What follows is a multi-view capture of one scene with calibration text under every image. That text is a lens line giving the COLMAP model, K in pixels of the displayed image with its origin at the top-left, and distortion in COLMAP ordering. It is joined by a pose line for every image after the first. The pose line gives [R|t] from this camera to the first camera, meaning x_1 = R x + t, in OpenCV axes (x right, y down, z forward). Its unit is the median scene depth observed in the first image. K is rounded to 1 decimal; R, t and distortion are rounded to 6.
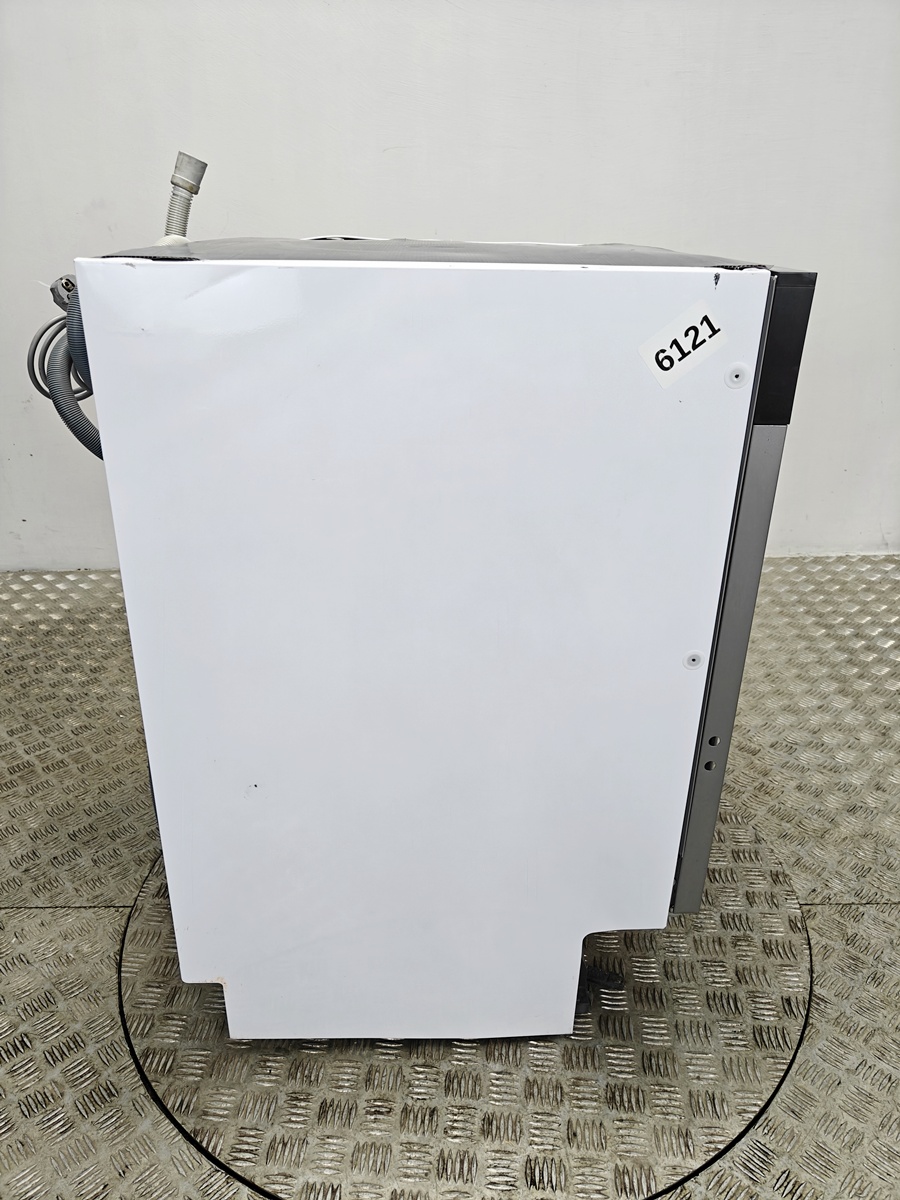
lens RADIAL K [[859.0, 0, 447.1], [0, 859.0, 590.9], [0, 0, 1]] dist [-0.004551, 0.011984]
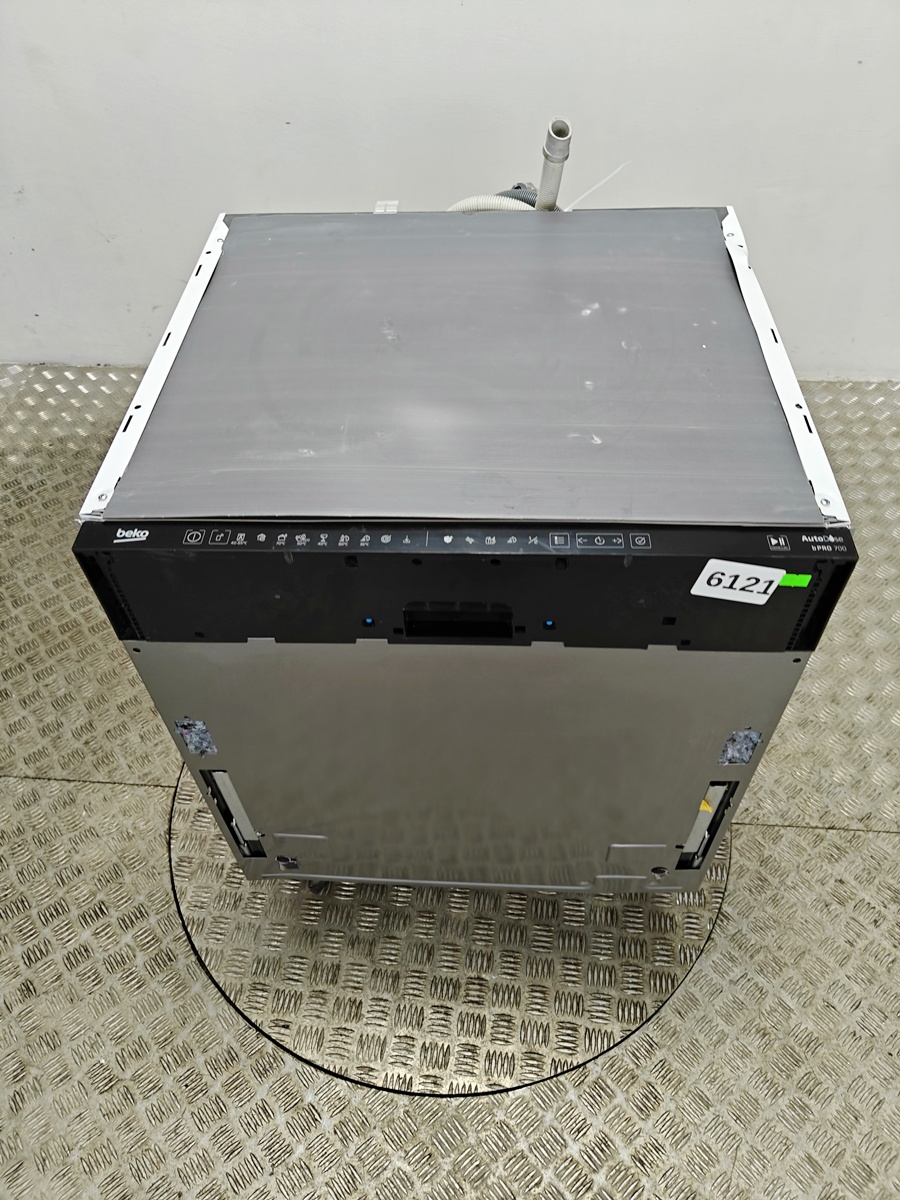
lens RADIAL K [[859.0, 0, 445.3], [0, 859.0, 587.3], [0, 0, 1]] dist [-0.004551, 0.011984]
pose [[0.998029, 0.043864, -0.044884, 0.050610], [-0.022607, 0.918448, 0.394896, -0.344987], [0.058546, -0.393103, 0.917629, 0.018088]]
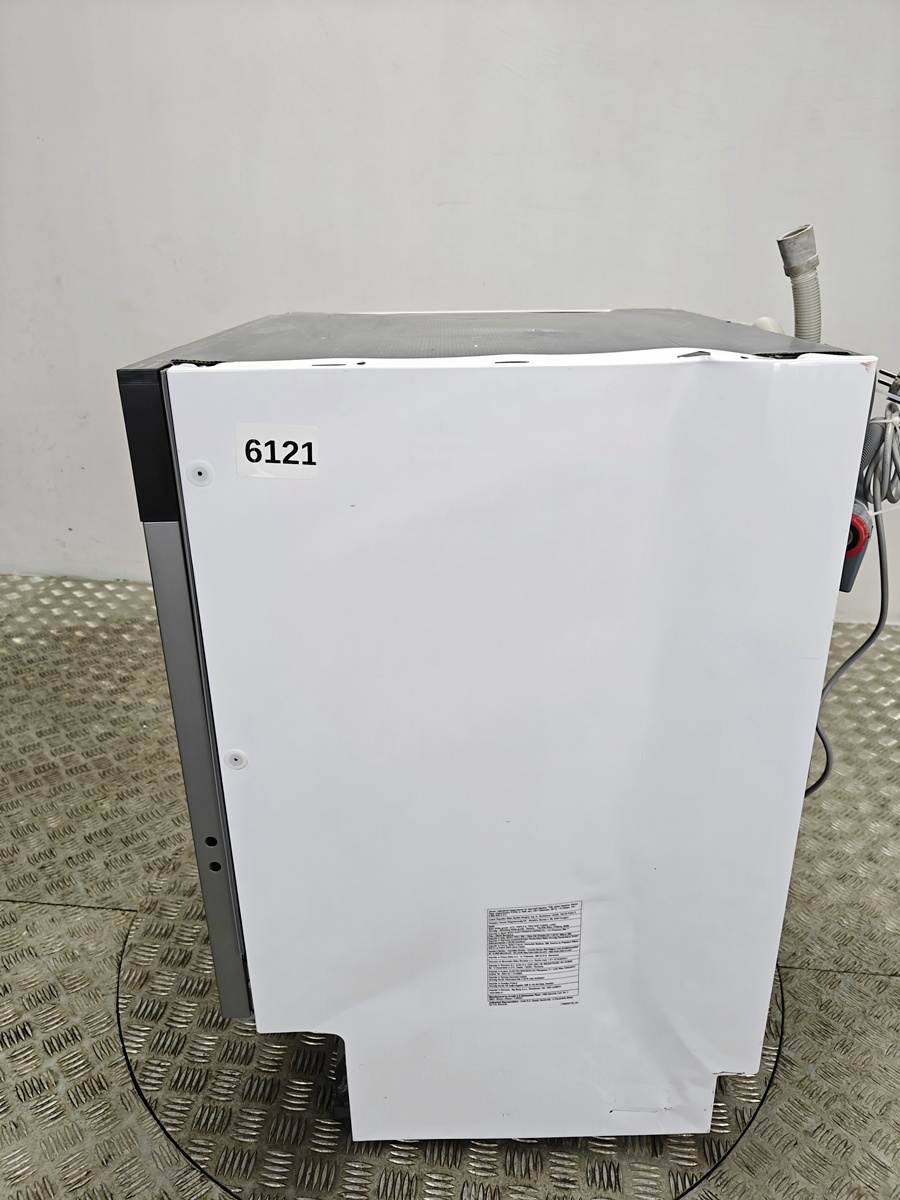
lens RADIAL K [[859.0, 0, 452.3], [0, 859.0, 601.9], [0, 0, 1]] dist [-0.004551, 0.011984]
pose [[0.996497, 0.075798, -0.035332, 0.023055], [-0.076514, 0.996880, -0.019370, -0.016819], [0.033753, 0.022005, 0.999188, -0.041366]]
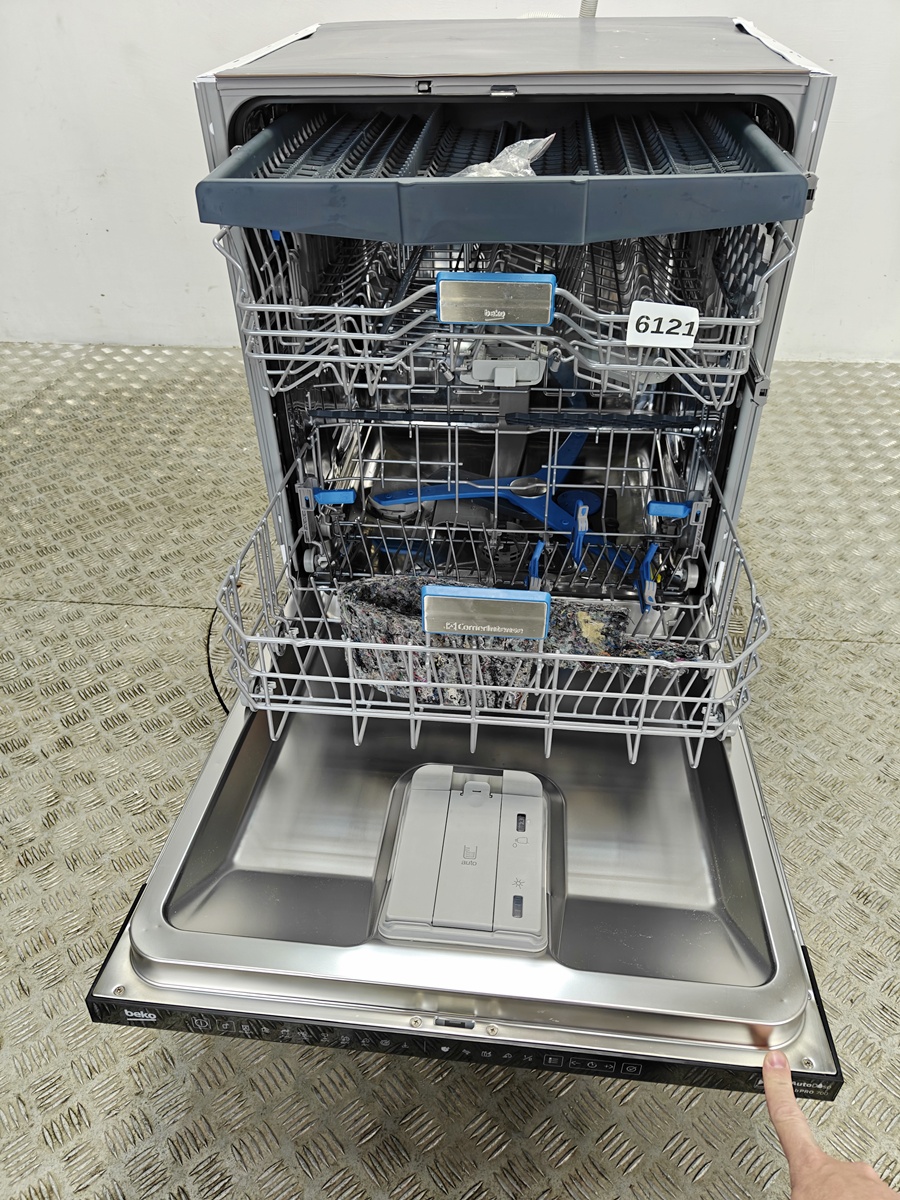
lens RADIAL K [[859.0, 0, 455.7], [0, 859.0, 591.7], [0, 0, 1]] dist [-0.004551, 0.011984]
pose [[0.997176, 0.057654, -0.048130, 0.041441], [-0.045922, 0.975161, 0.216685, 0.048411], [0.059427, -0.213863, 0.975054, -0.186771]]
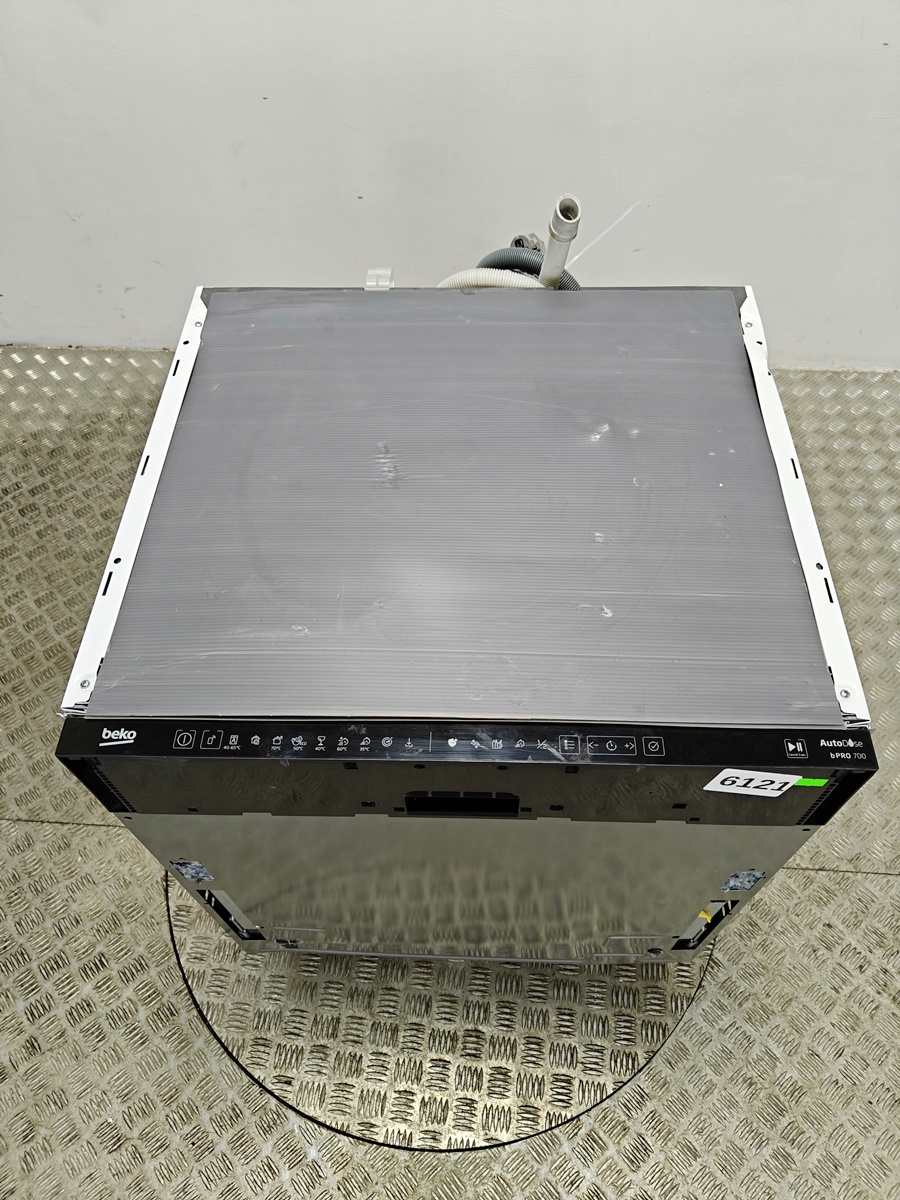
lens RADIAL K [[859.0, 0, 453.6], [0, 859.0, 596.3], [0, 0, 1]] dist [-0.004551, 0.011984]
pose [[0.998916, 0.043453, -0.016705, 0.033751], [-0.029586, 0.869607, 0.492857, -0.478075], [0.035943, -0.491828, 0.869950, 0.112692]]
